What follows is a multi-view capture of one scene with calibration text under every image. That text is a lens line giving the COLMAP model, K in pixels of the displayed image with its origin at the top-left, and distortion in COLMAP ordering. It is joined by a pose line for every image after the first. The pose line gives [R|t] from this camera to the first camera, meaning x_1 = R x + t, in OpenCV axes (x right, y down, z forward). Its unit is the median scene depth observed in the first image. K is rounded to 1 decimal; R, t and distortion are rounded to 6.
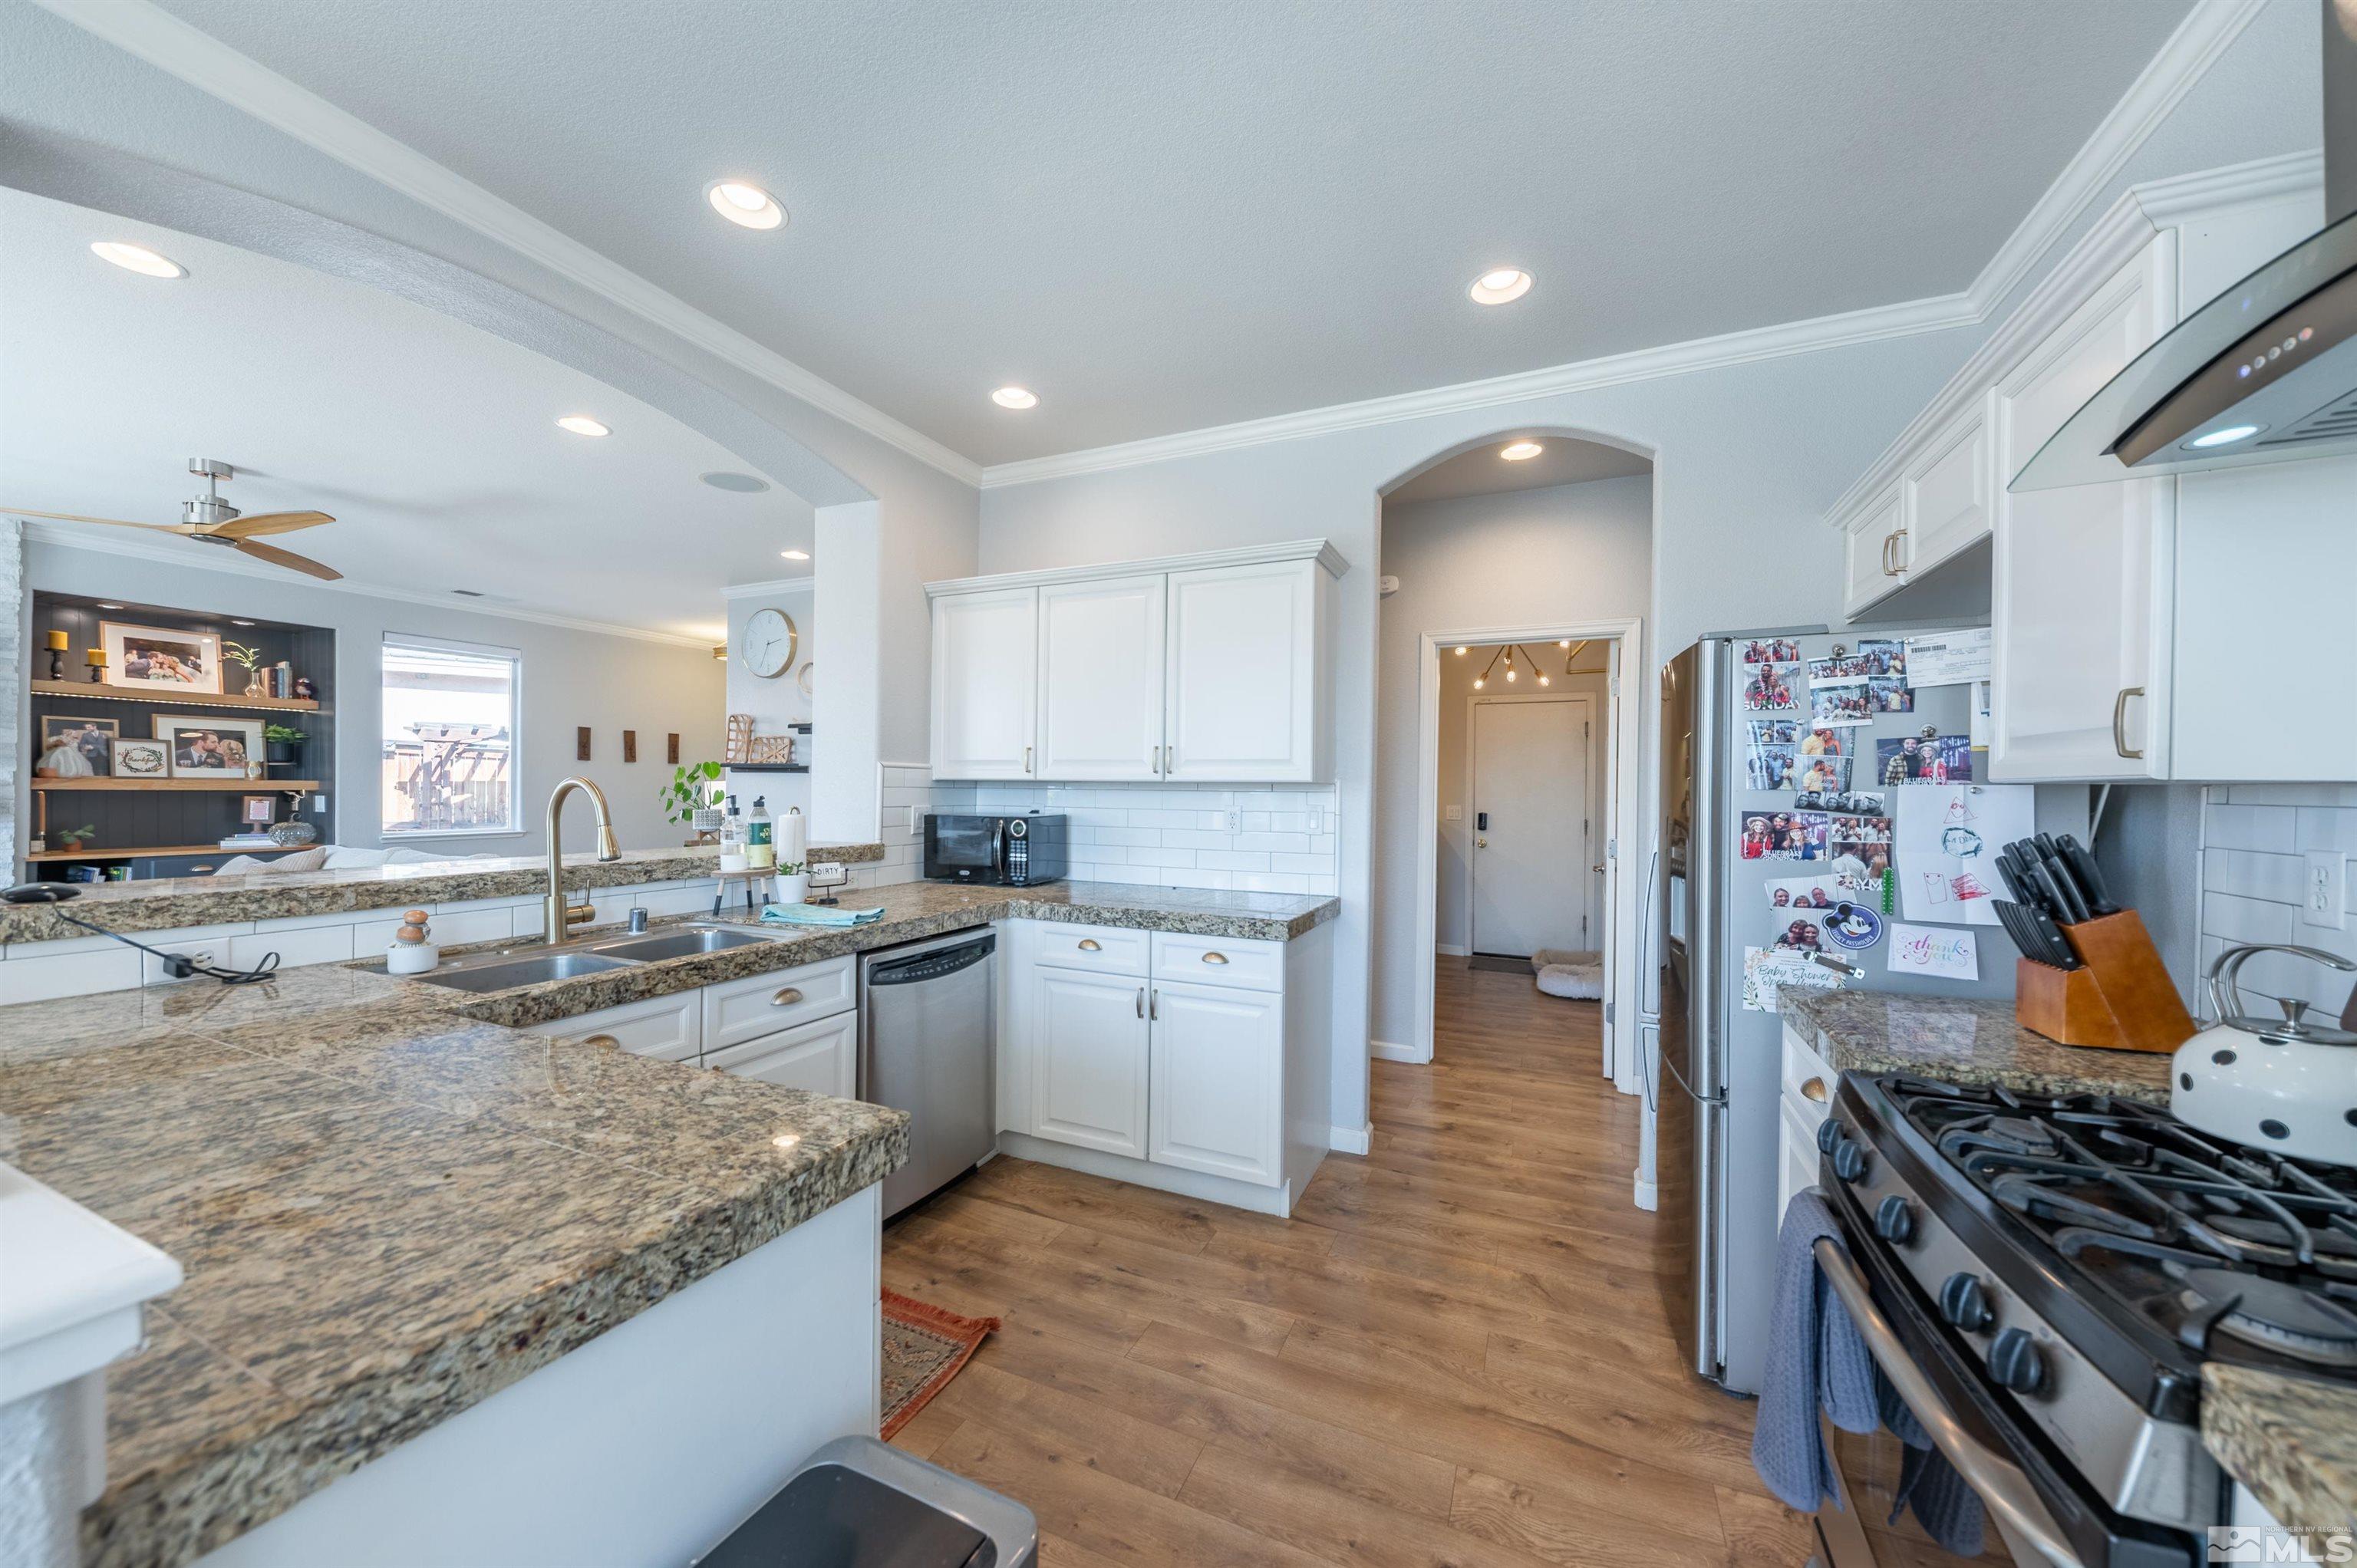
lens RADIAL K [[850.7, 0, 1180.7], [0, 850.7, 792.4], [0, 0, 1]] dist [0.001156, -0.003489]
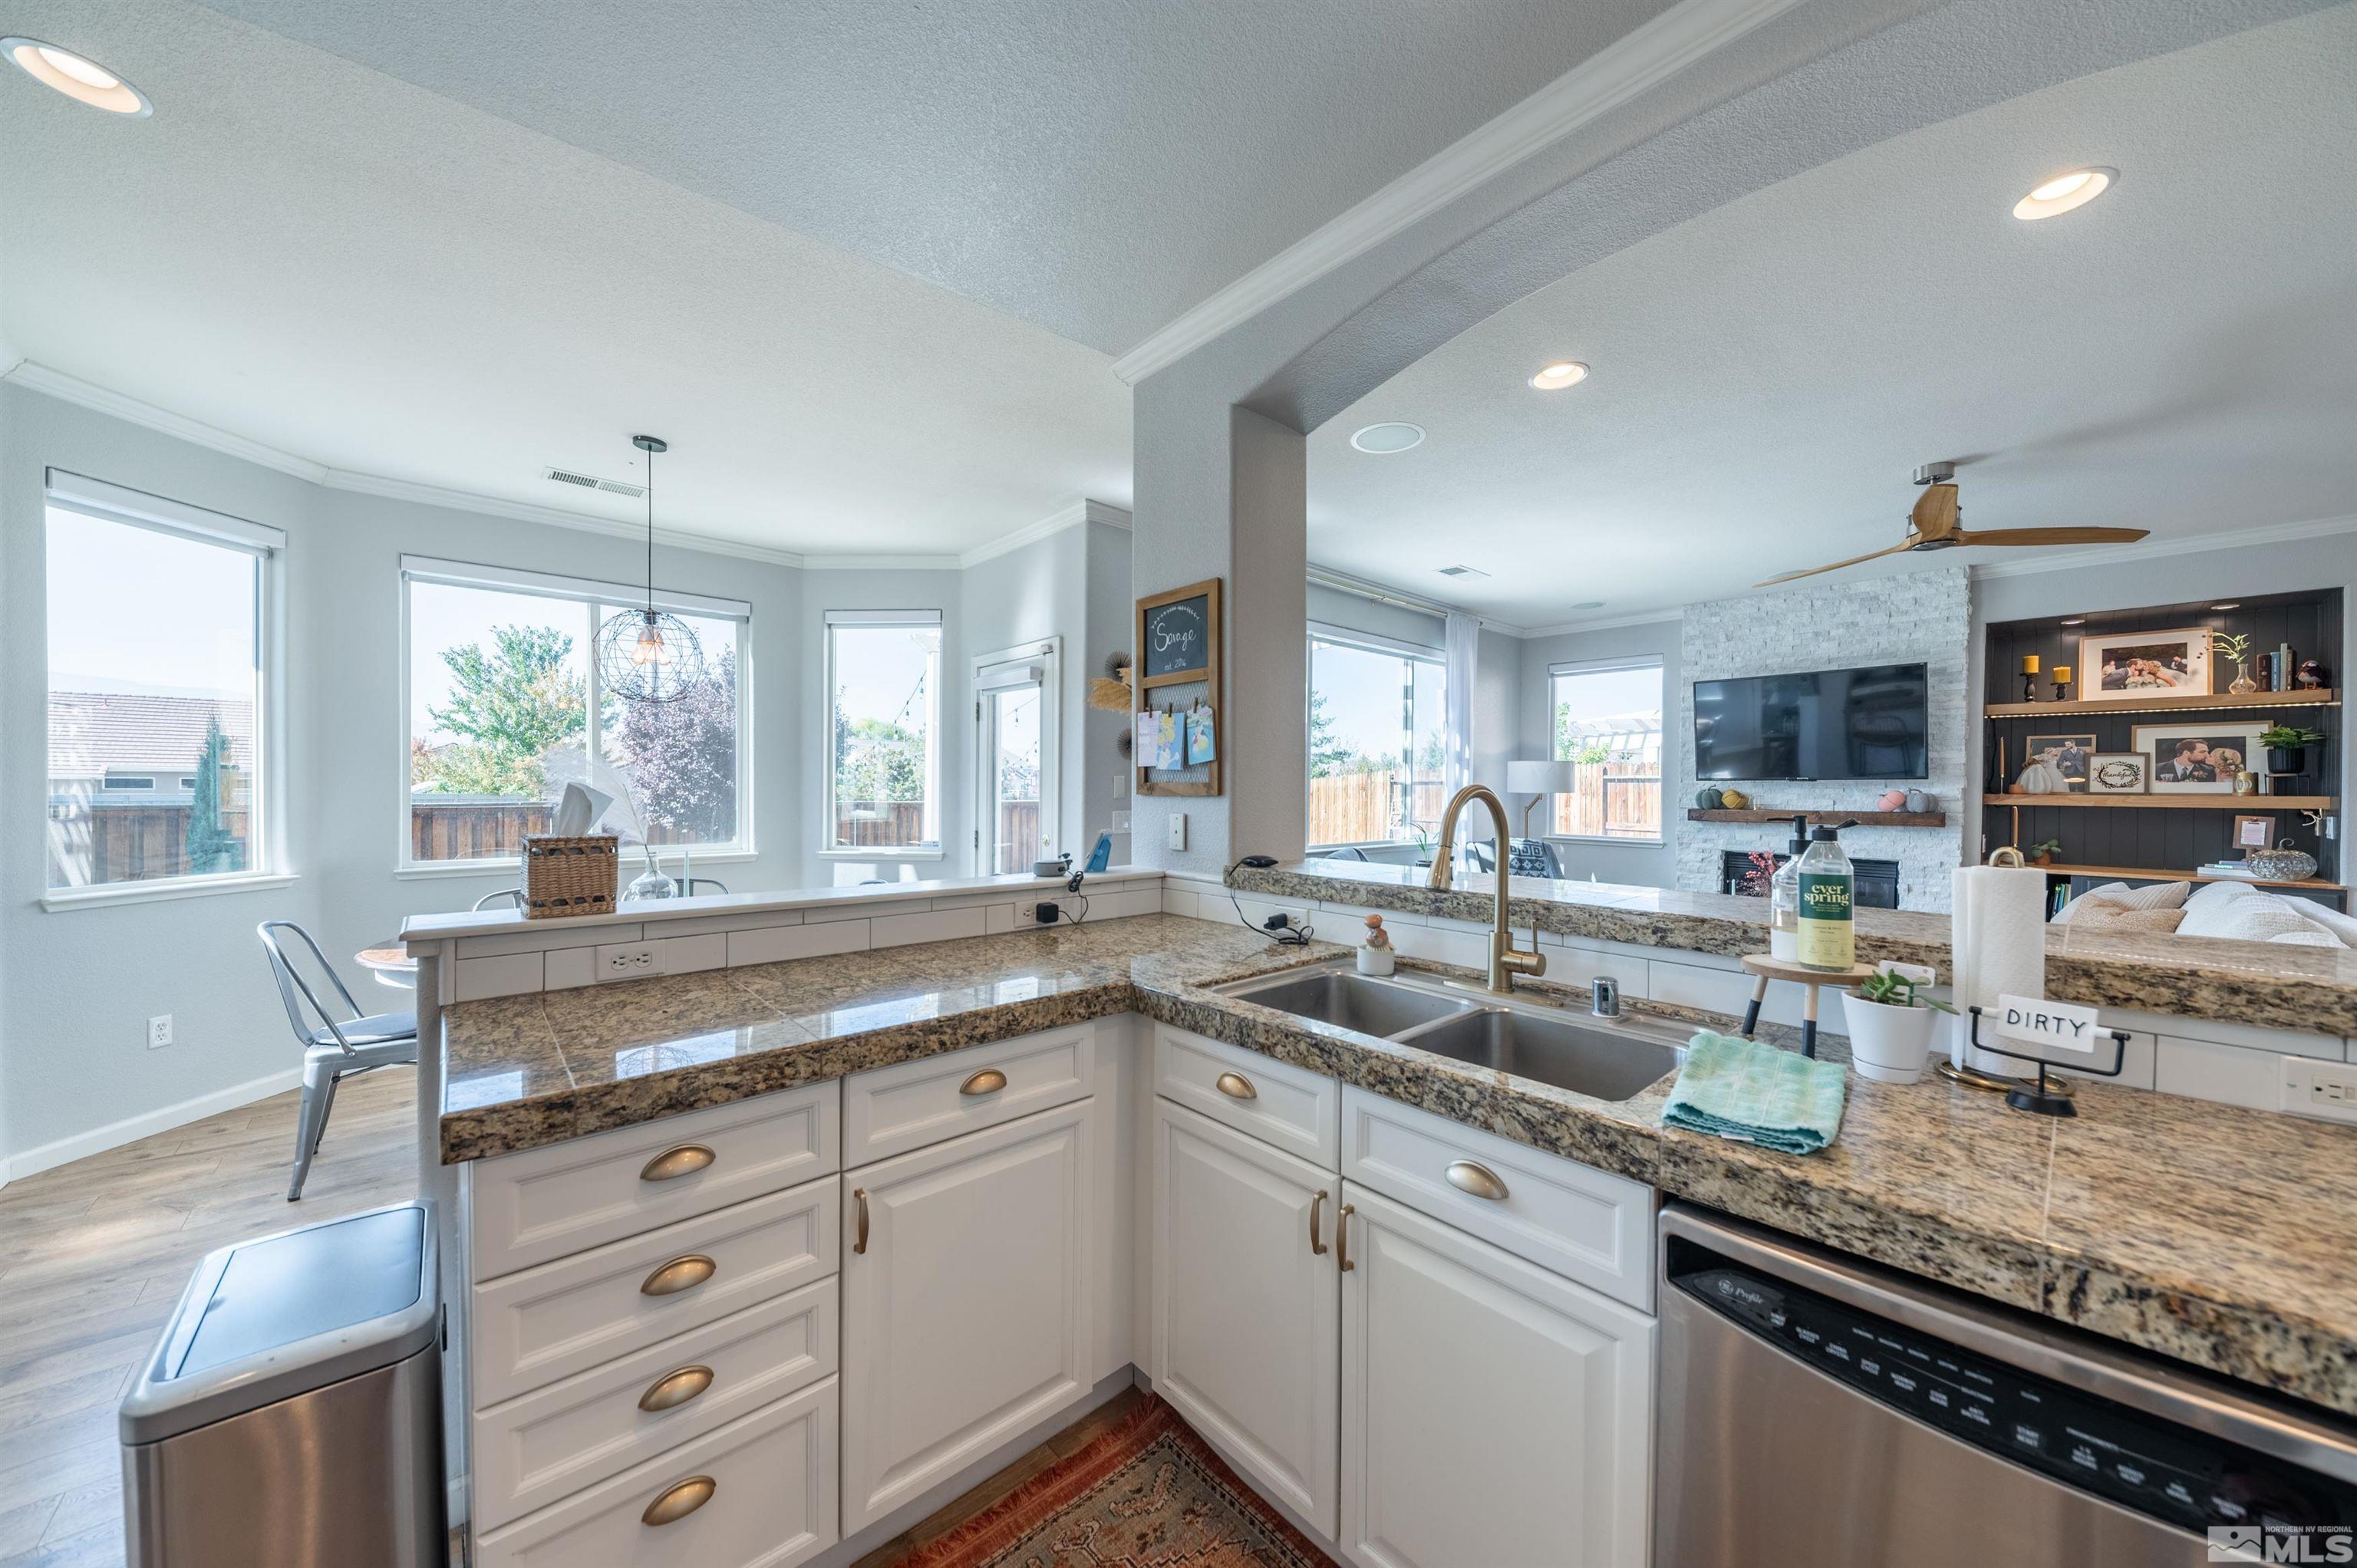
lens RADIAL K [[814.3, 0, 1179.8], [0, 814.3, 794.8], [0, 0, 1]] dist [0.007579, -0.005900]
pose [[-0.406279, -0.004640, -0.913737, 0.038022], [-0.013966, 0.999902, 0.001132, -0.002196], [0.913642, 0.013222, -0.406304, 0.398873]]
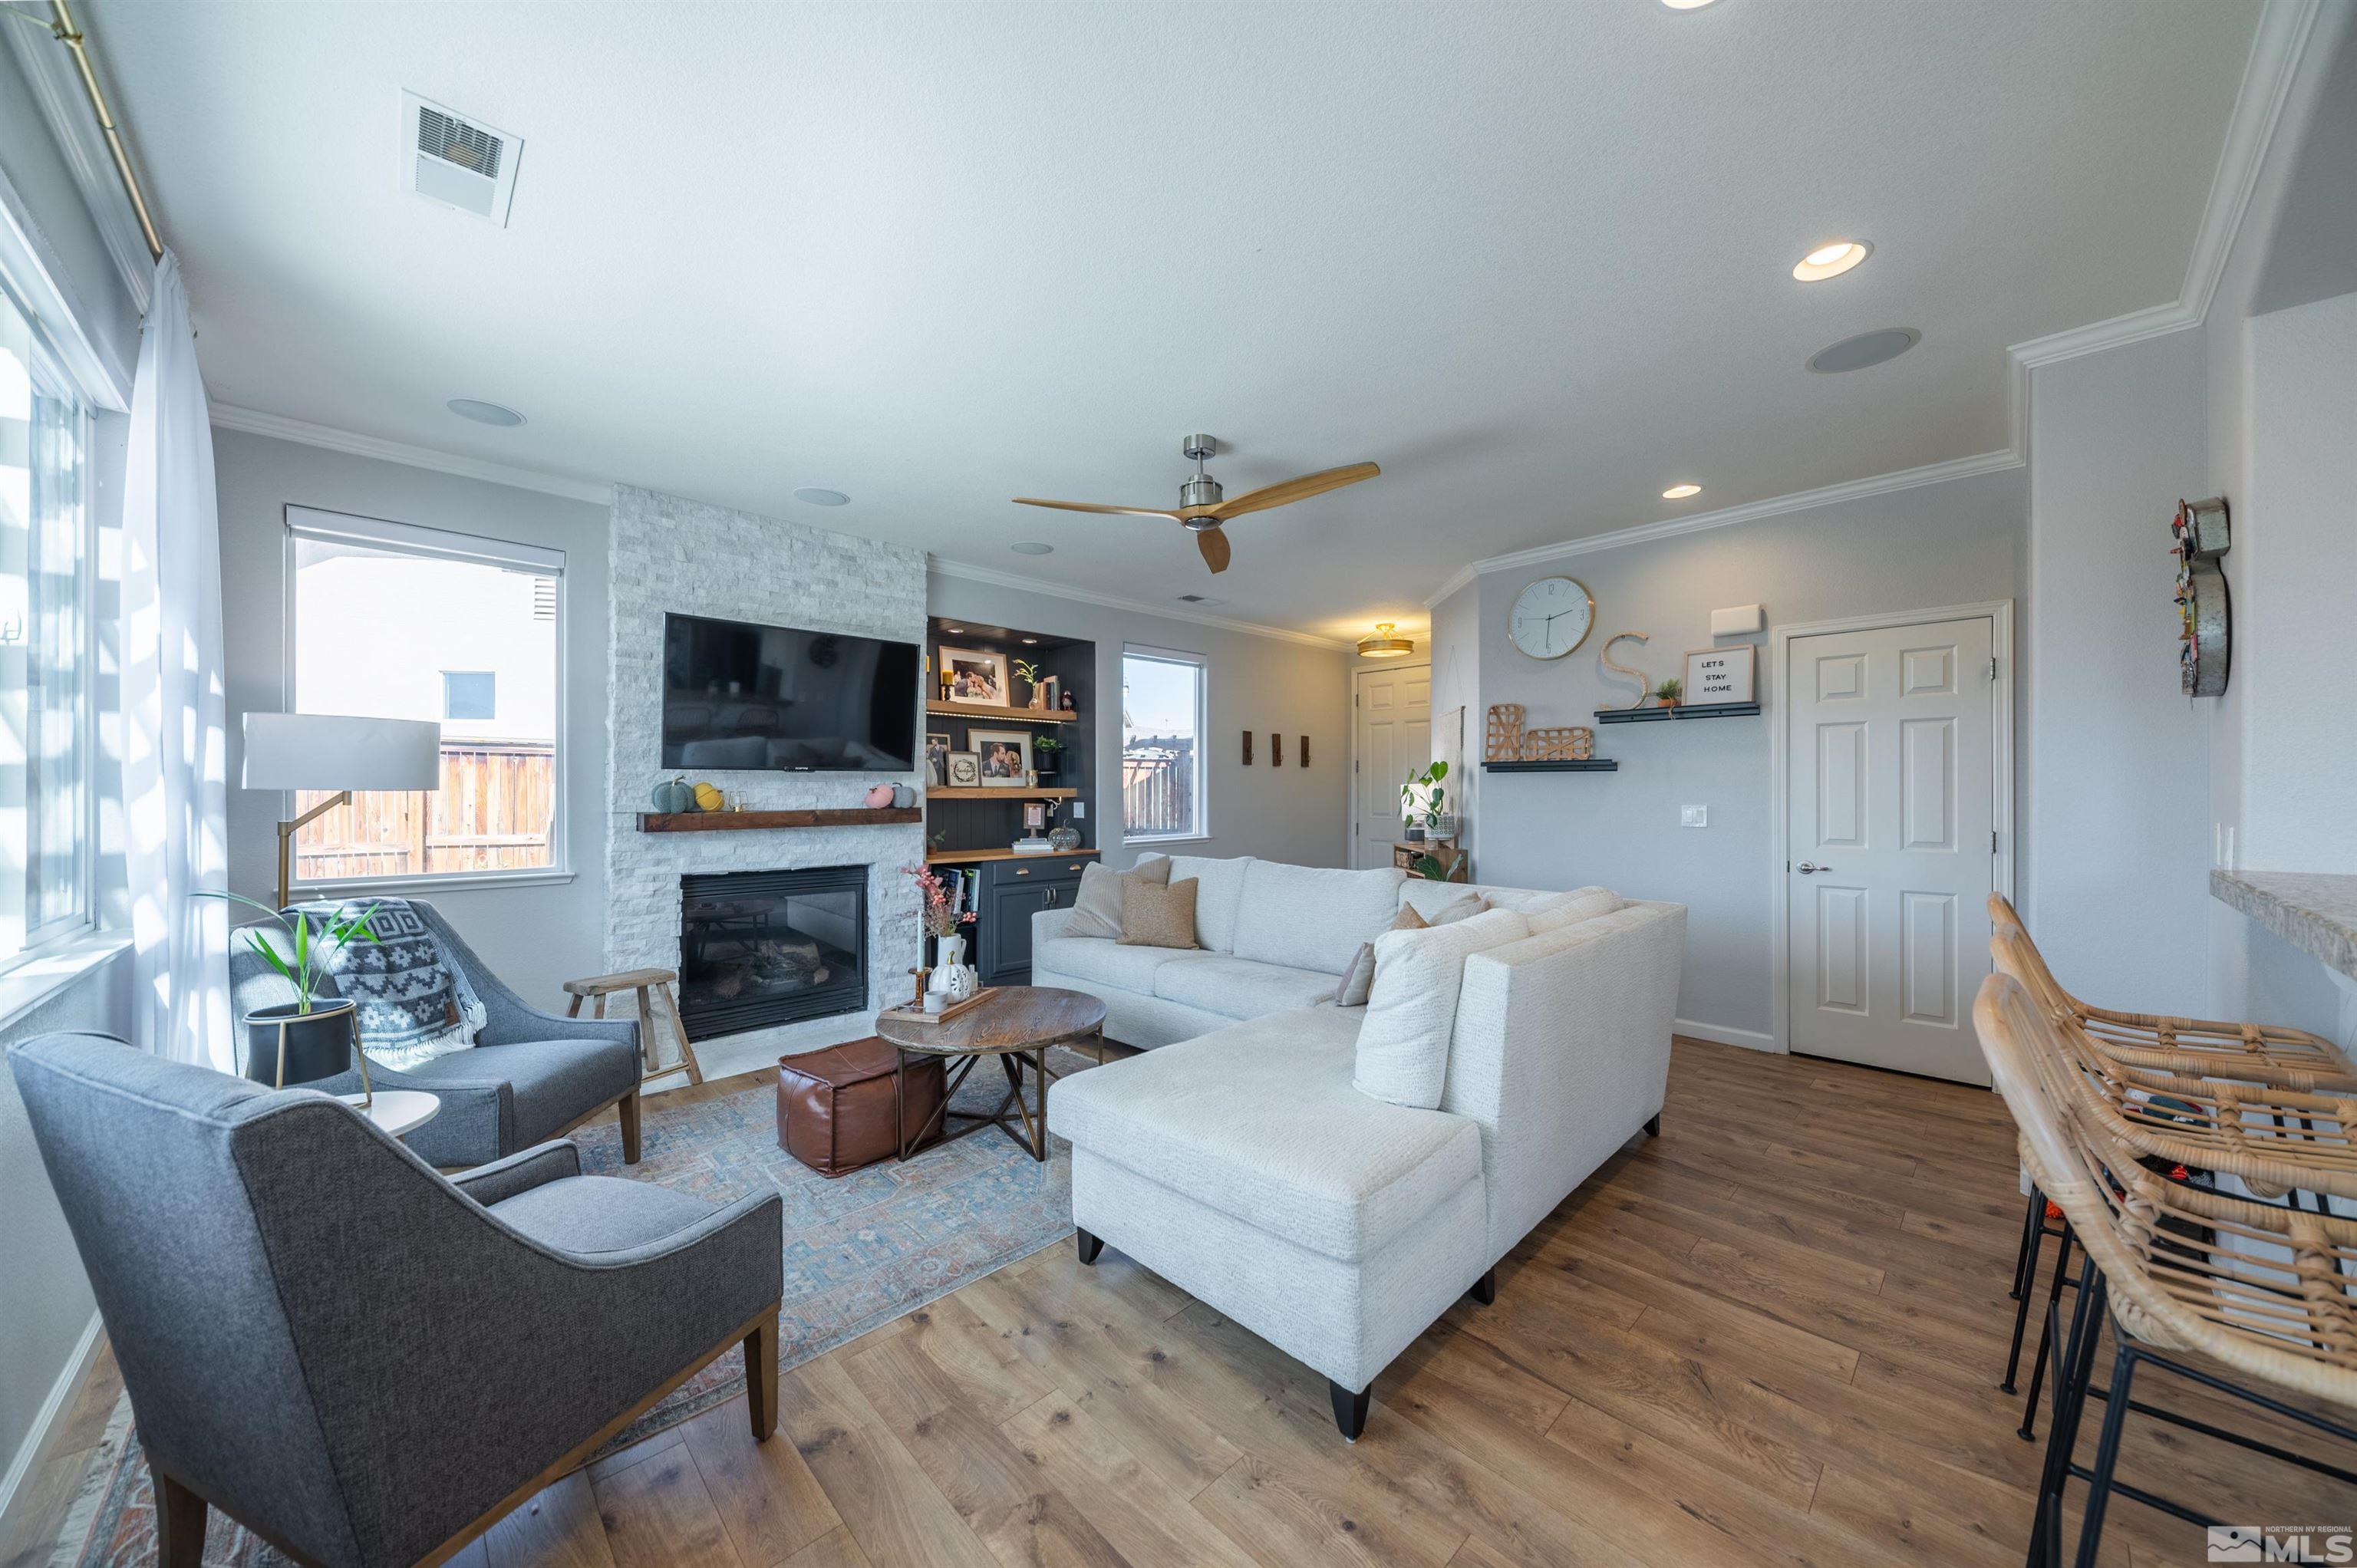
lens RADIAL K [[830.0, 0, 1178.5], [0, 830.0, 784.0], [0, 0, 1]] dist [0.006560, -0.000104]
pose [[0.927603, -0.015906, -0.373230, -0.558134], [0.010273, 0.999801, -0.017075, -0.000088], [0.373427, 0.012004, 0.927582, 0.103787]]
